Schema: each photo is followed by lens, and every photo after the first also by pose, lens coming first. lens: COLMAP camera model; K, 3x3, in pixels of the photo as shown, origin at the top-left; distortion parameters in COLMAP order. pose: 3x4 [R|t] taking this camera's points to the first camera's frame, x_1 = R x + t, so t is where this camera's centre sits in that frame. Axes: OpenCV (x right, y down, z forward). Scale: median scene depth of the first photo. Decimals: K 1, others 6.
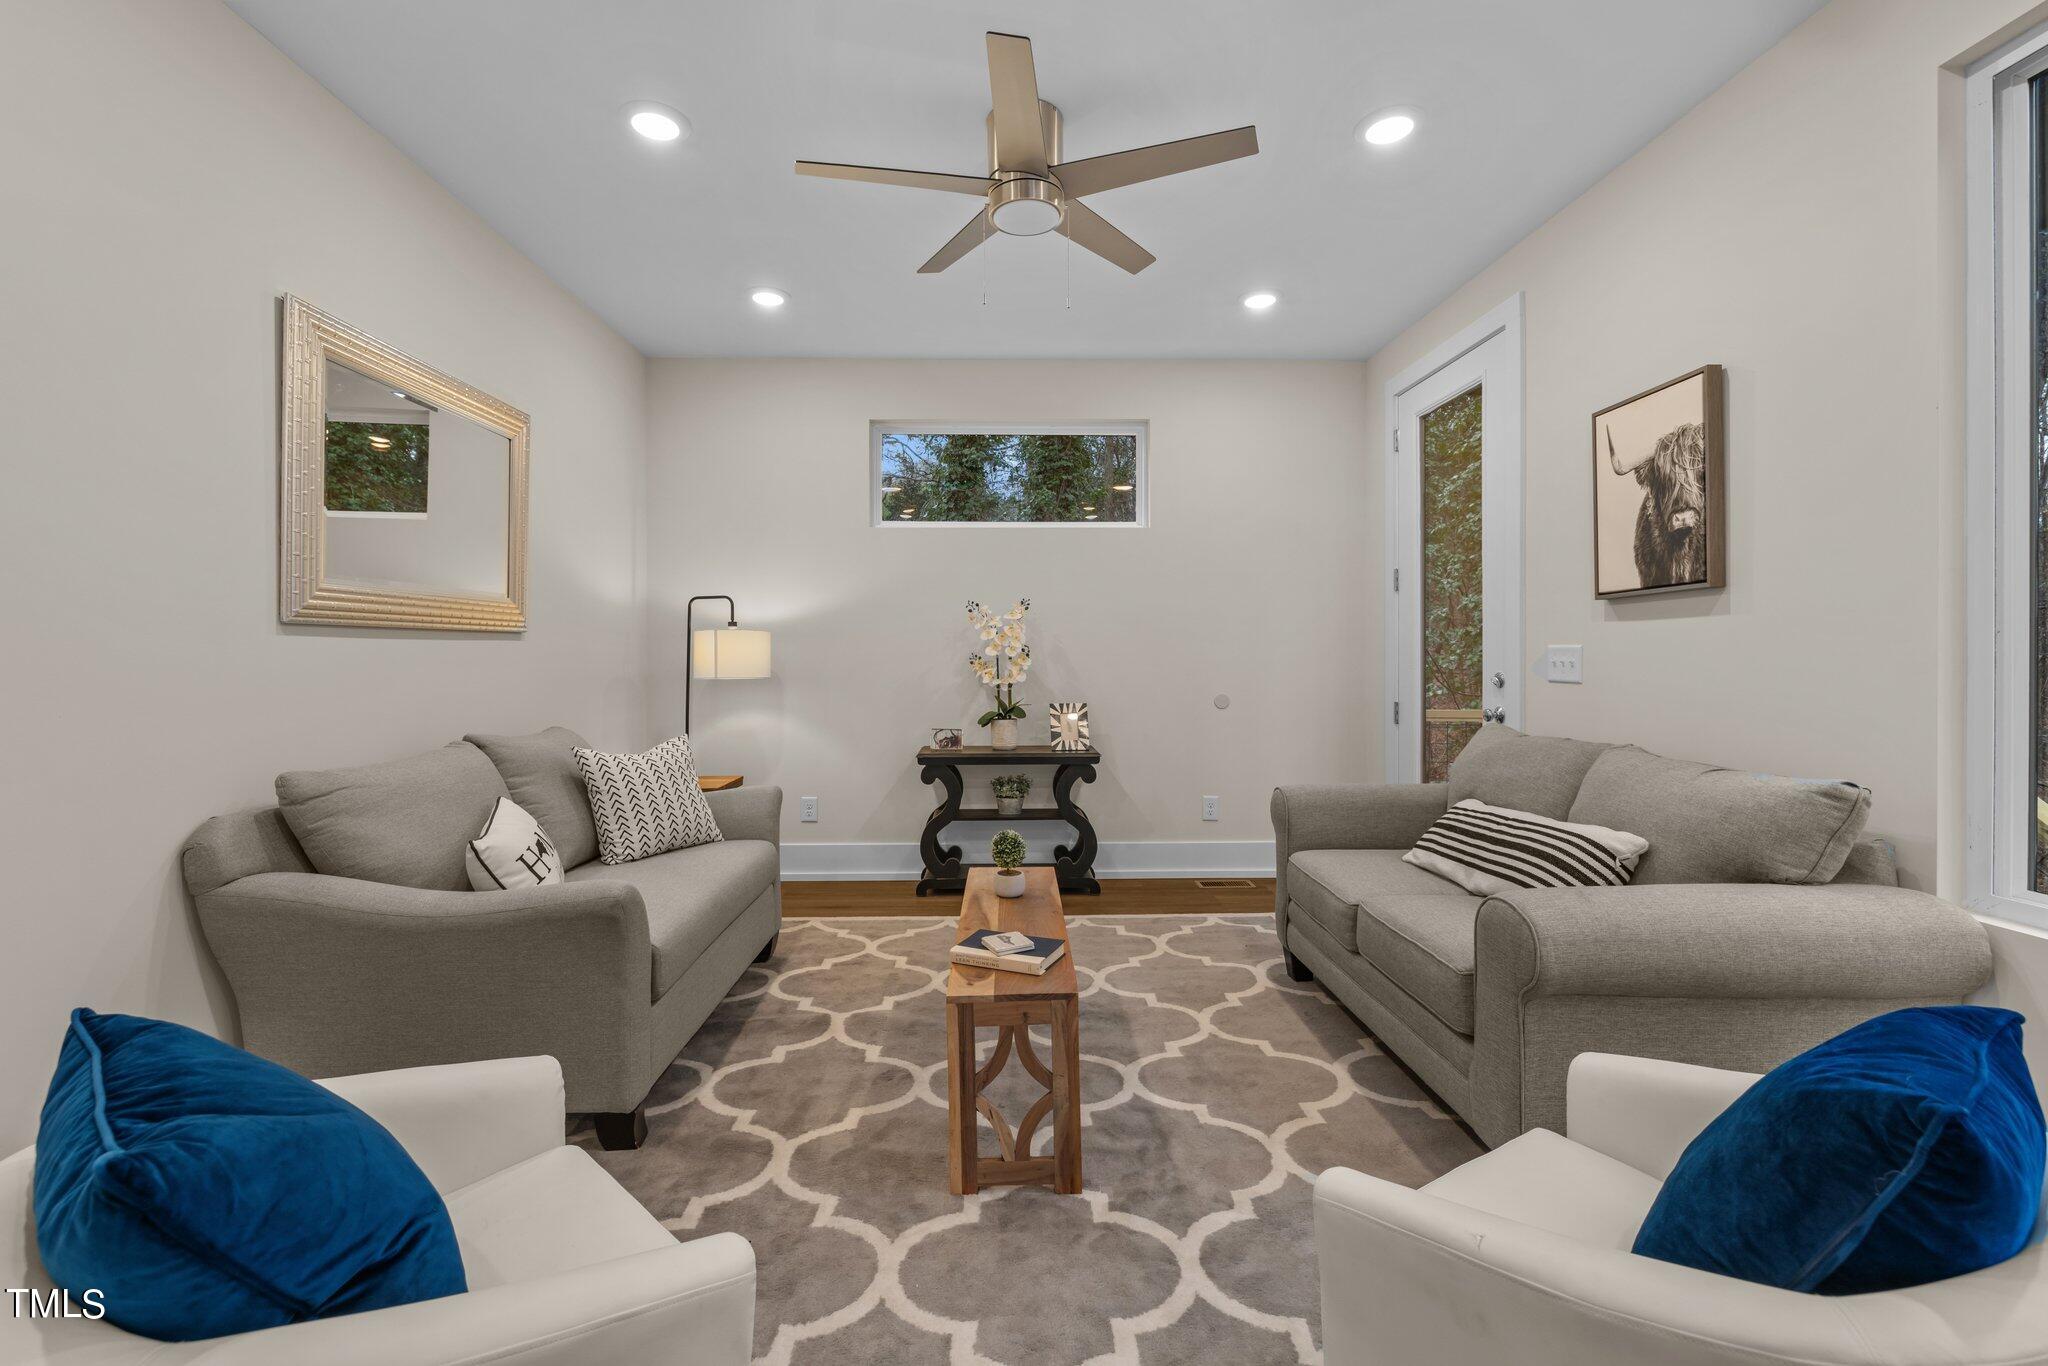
lens RADIAL K [[855.1, 0, 1021.3], [0, 855.1, 658.0], [0, 0, 1]] dist [0.000135, 0.000949]
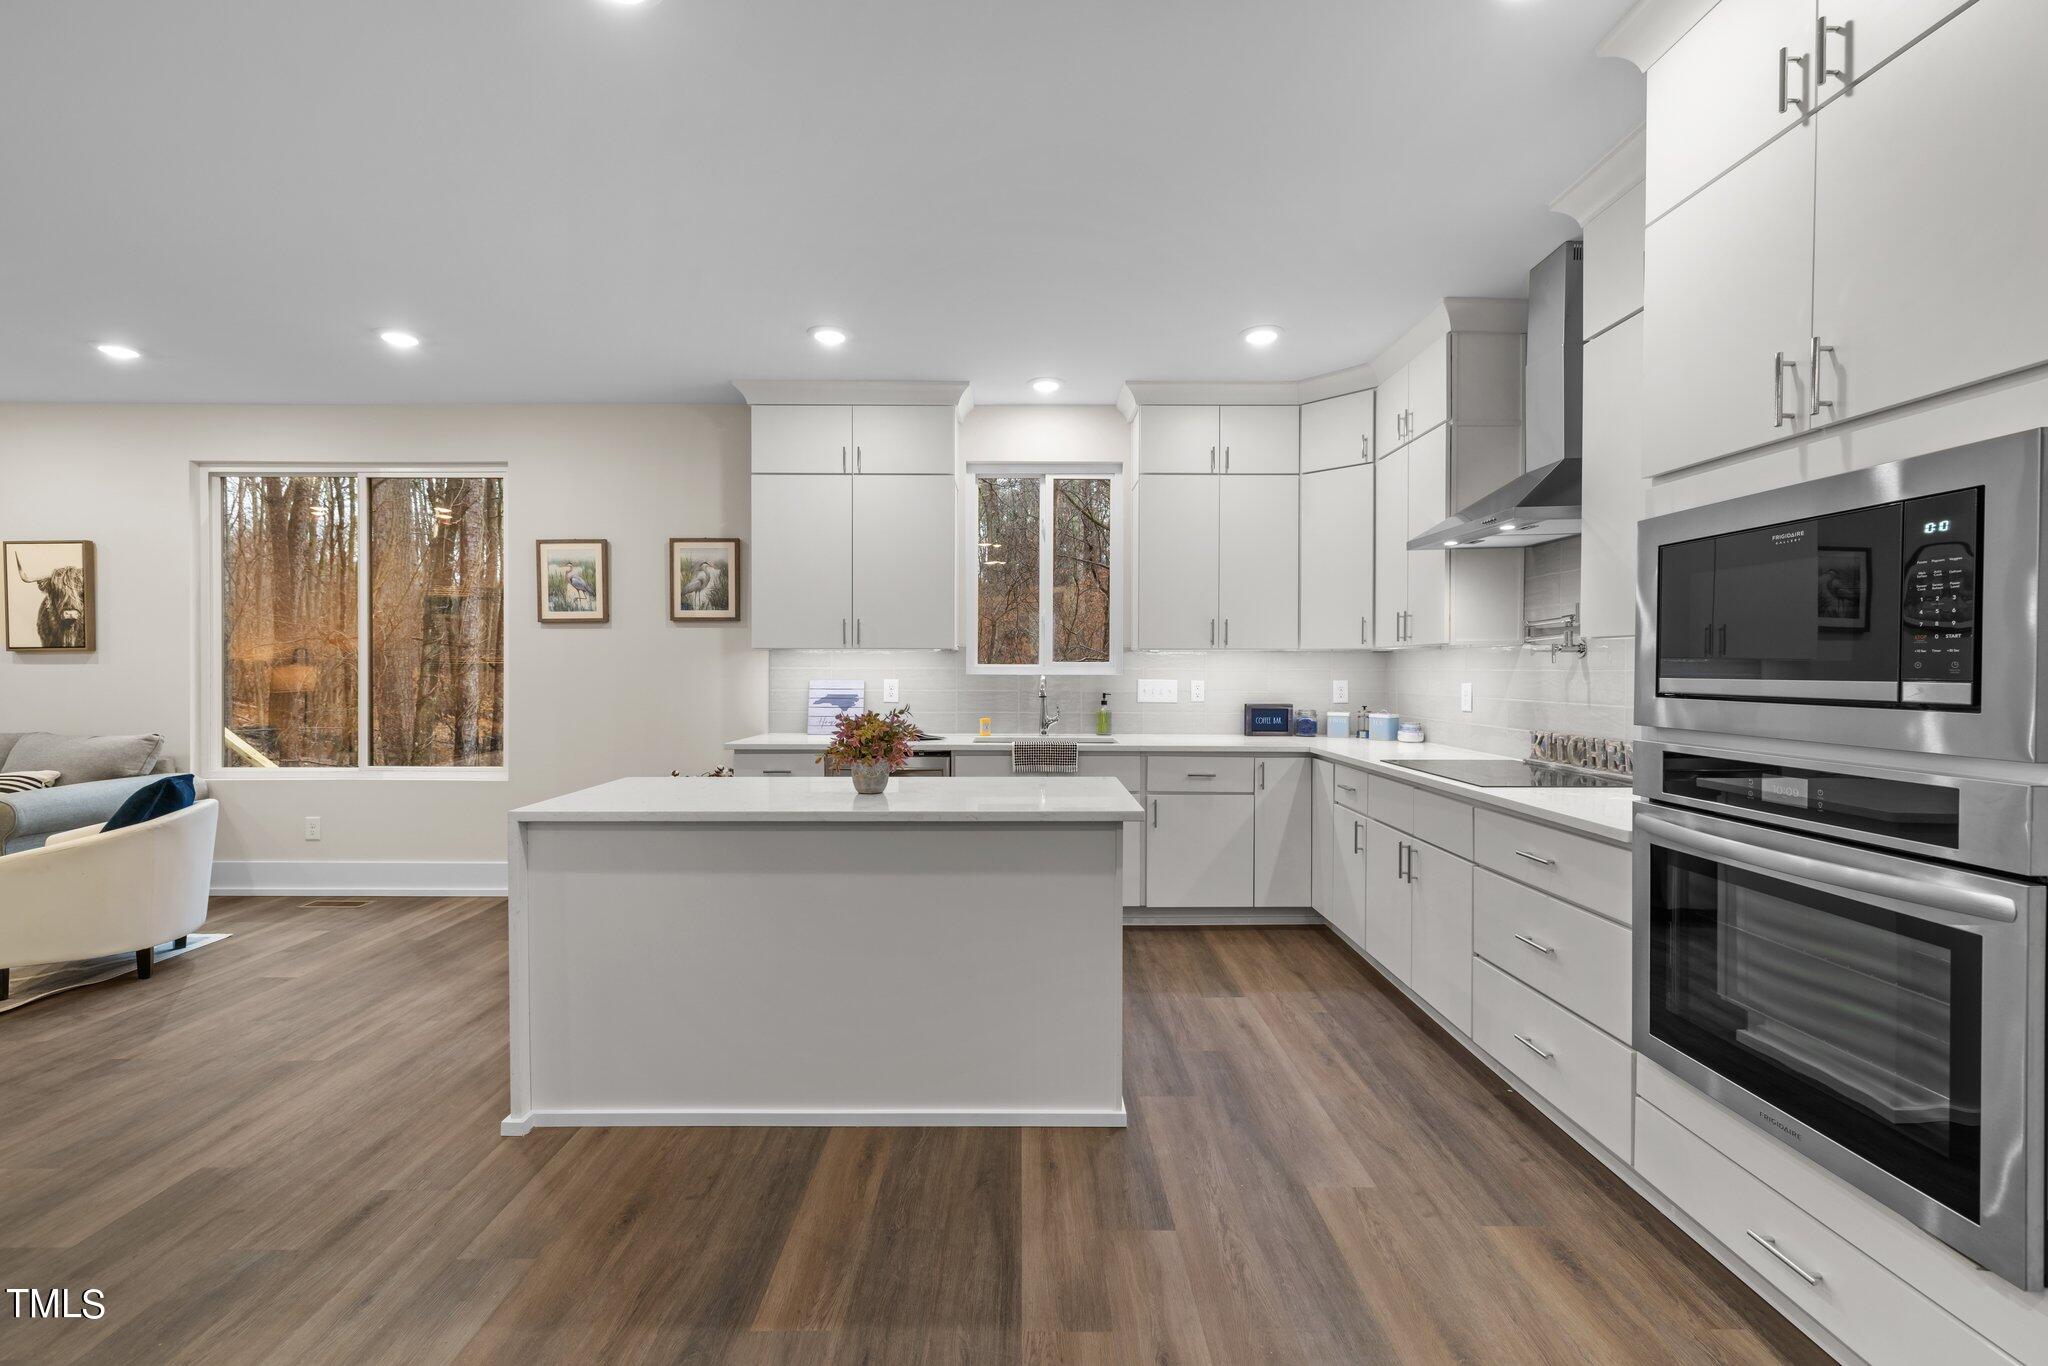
lens RADIAL K [[855.1, 0, 1017.3], [0, 855.1, 674.9], [0, 0, 1]] dist [0.000135, 0.000949]
pose [[0.036964, -0.007200, 0.999291, -0.984567], [0.002010, 0.999973, 0.007131, -0.030067], [-0.999315, 0.001745, 0.036978, -1.100811]]
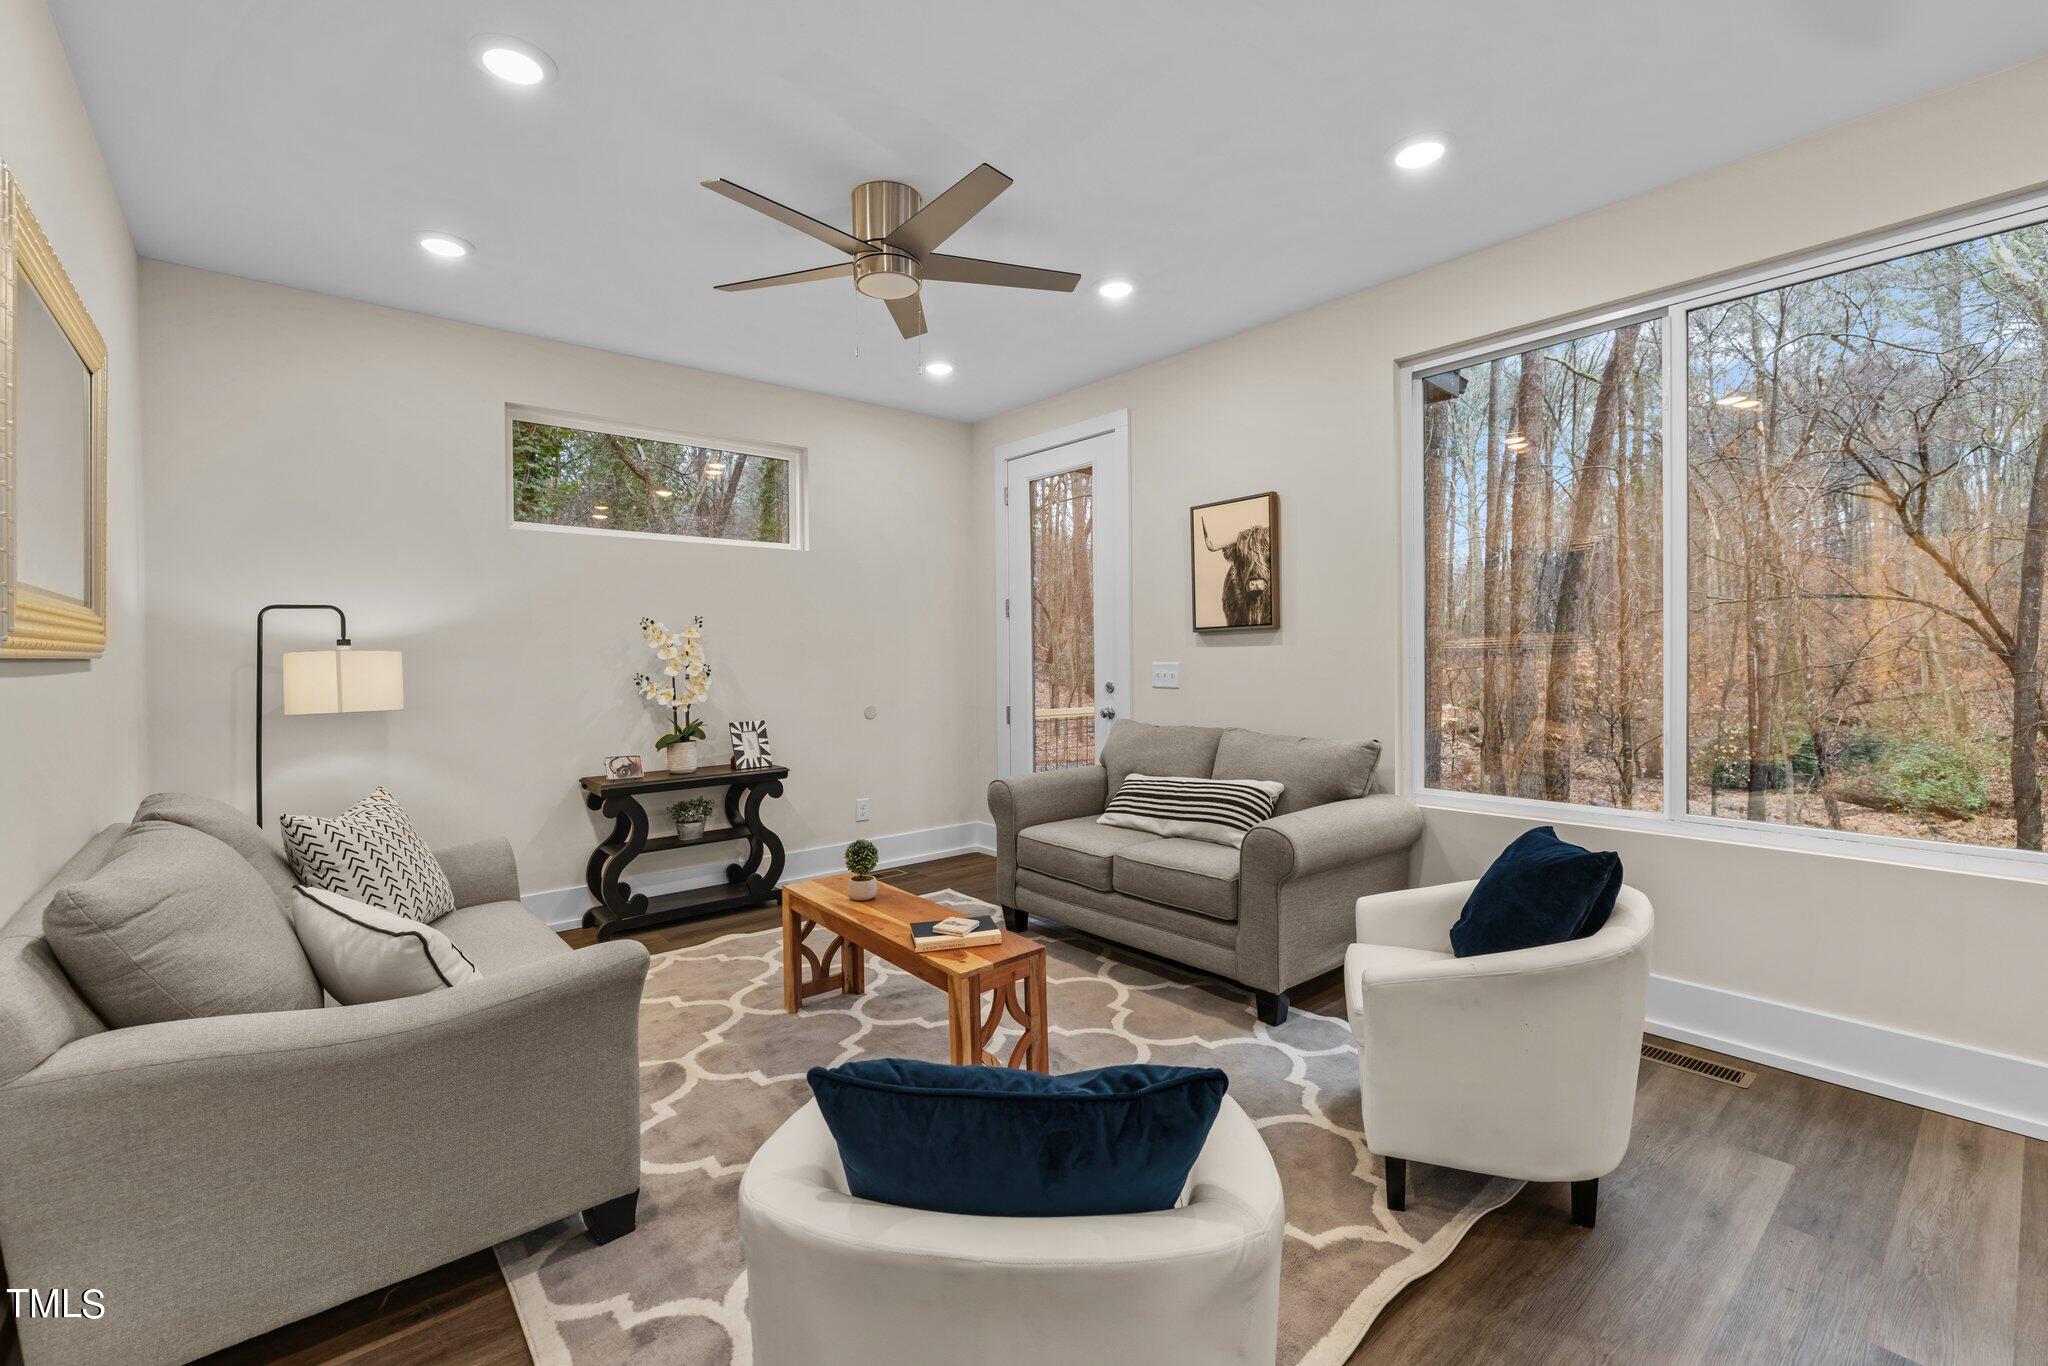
lens RADIAL K [[855.1, 0, 1013.2], [0, 855.1, 671.2], [0, 0, 1]] dist [0.000135, 0.000949]
pose [[0.786614, -0.017977, 0.617184, -0.514690], [0.012982, 0.999837, 0.012577, -0.023866], [-0.617309, -0.001881, 0.786719, 0.020896]]
